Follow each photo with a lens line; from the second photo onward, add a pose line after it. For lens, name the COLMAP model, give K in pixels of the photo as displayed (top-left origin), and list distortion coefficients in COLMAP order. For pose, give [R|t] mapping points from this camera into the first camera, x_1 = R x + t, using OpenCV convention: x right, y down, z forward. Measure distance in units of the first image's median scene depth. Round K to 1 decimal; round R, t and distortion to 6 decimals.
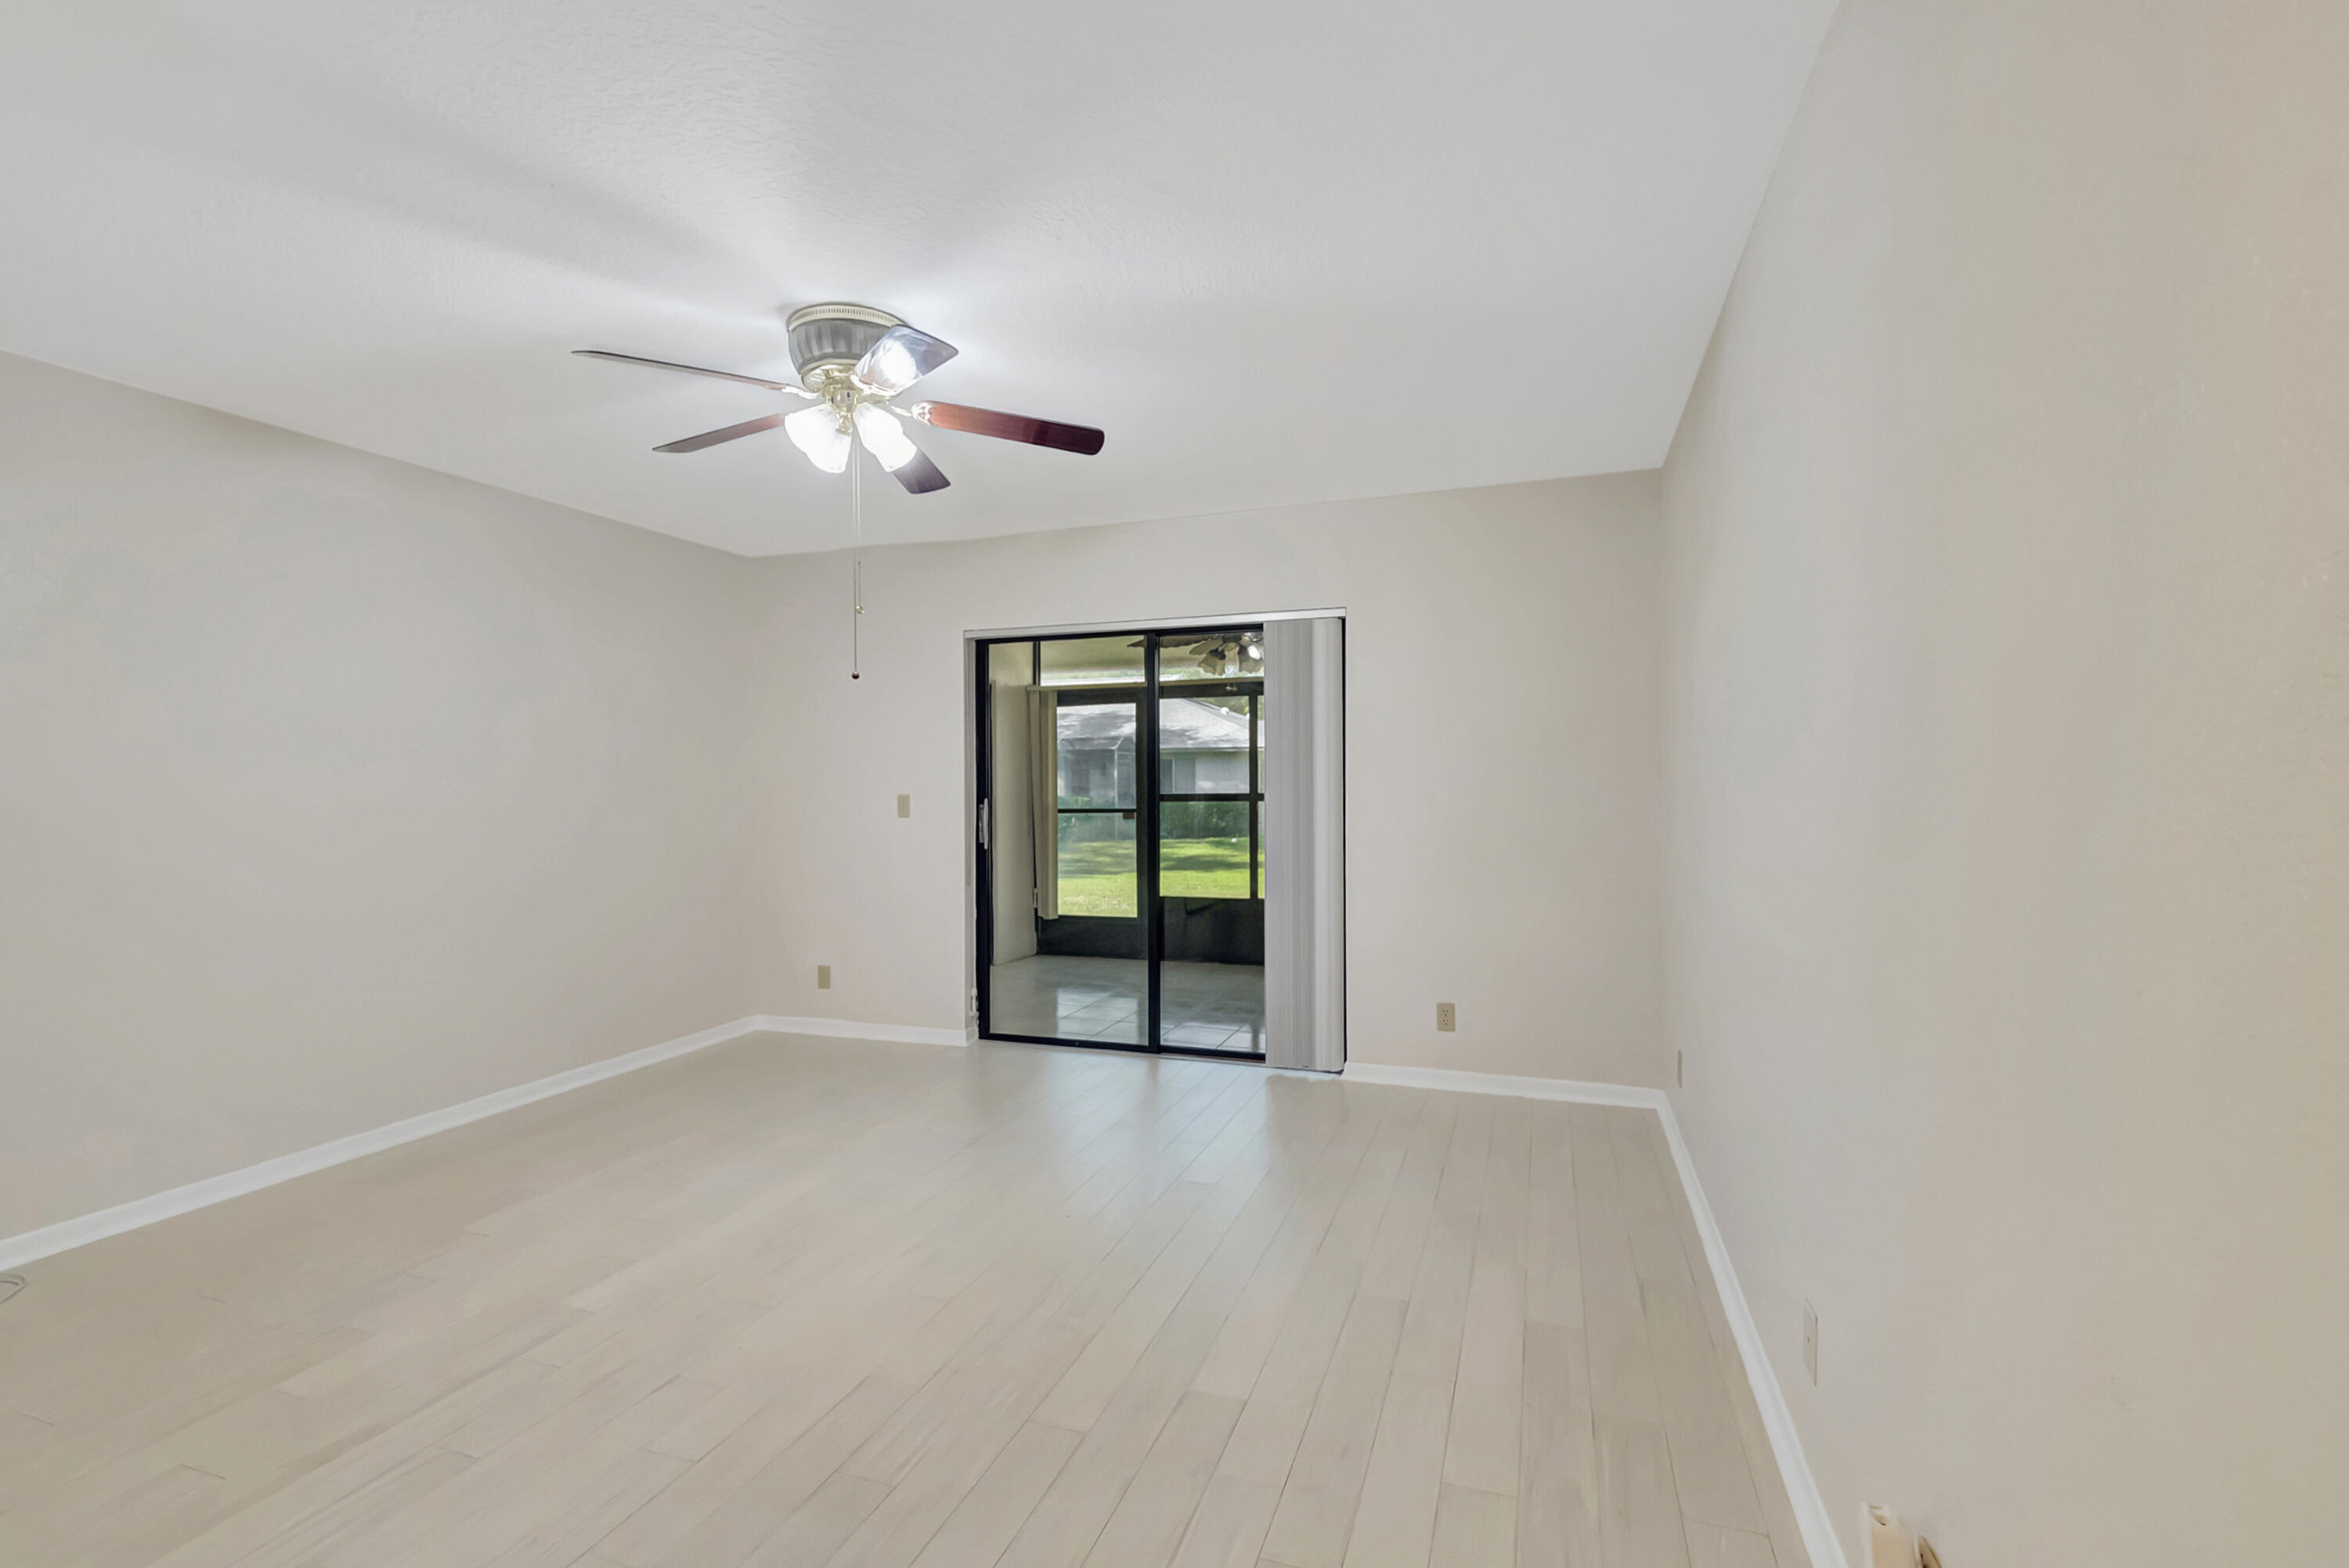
lens RADIAL K [[1037.8, 0, 1173.4], [0, 1037.8, 777.4], [0, 0, 1]] dist [-0.002450, -0.012819]
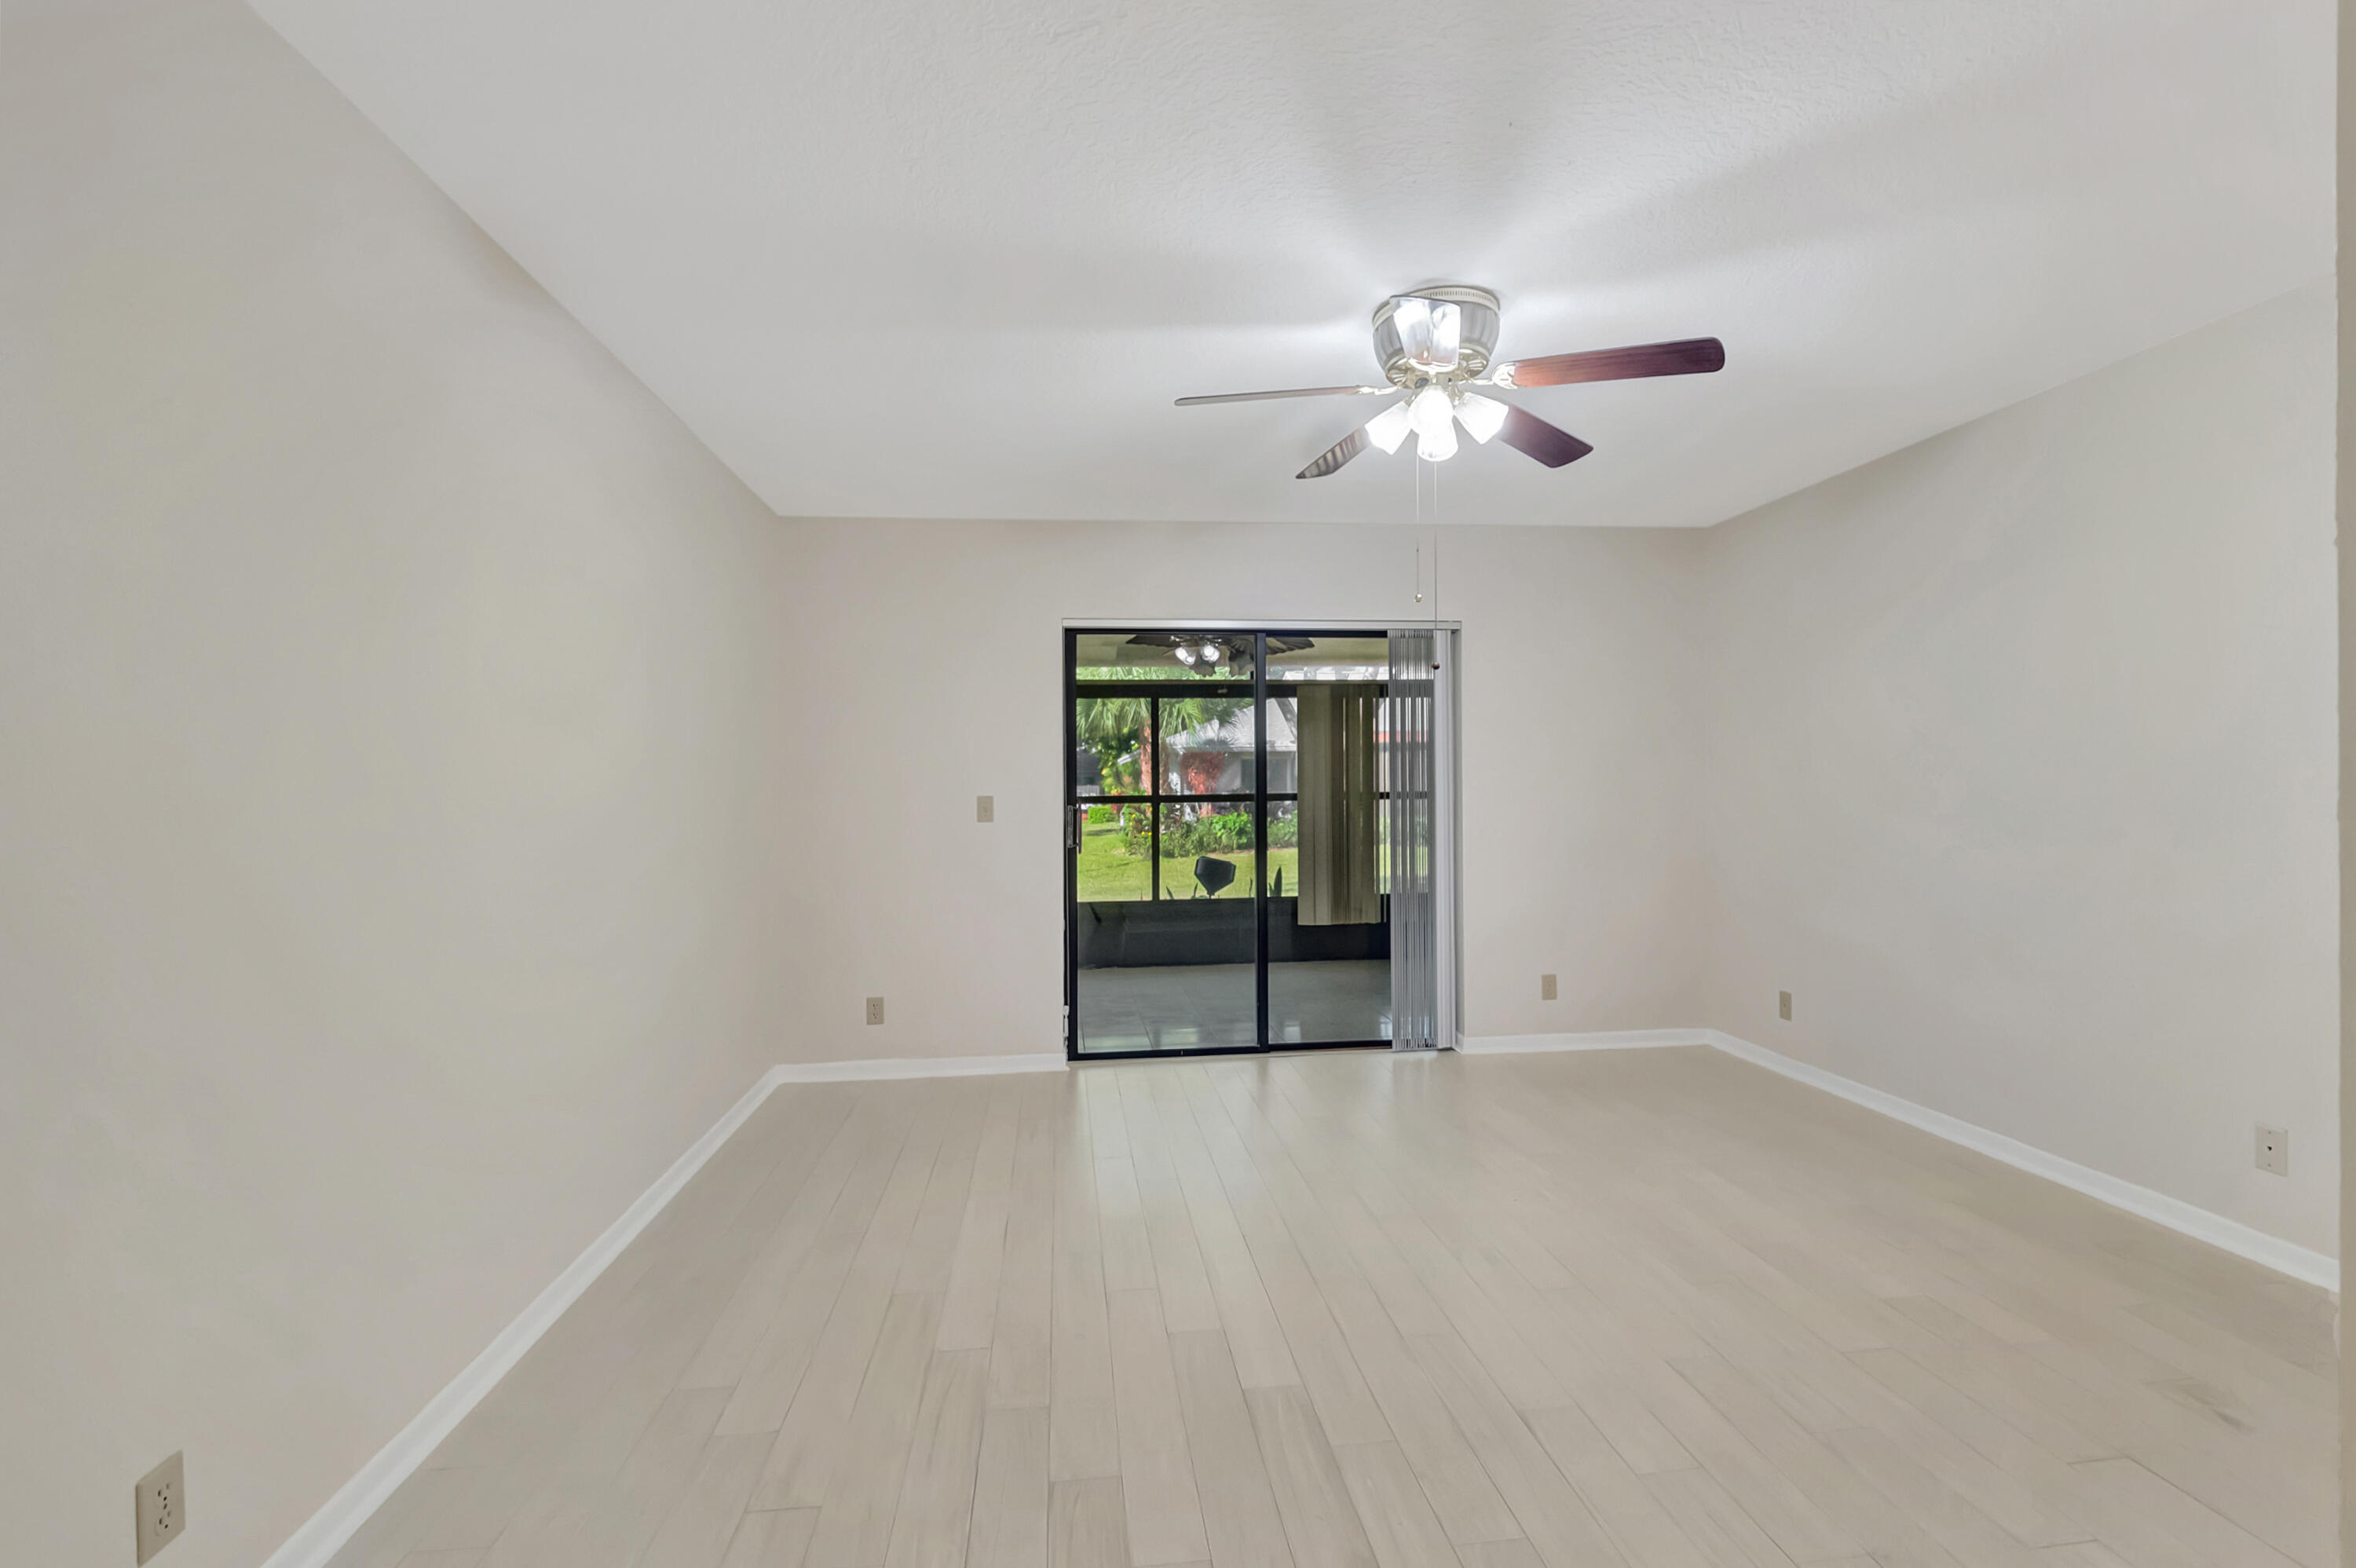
lens RADIAL K [[1040.9, 0, 1176.9], [0, 1040.9, 777.4], [0, 0, 1]] dist [-0.002450, -0.012819]
pose [[0.900833, 0.001467, 0.434163, -0.523594], [0.001492, 0.999978, -0.006476, 0.006876], [-0.434162, 0.006482, 0.900811, 0.130497]]
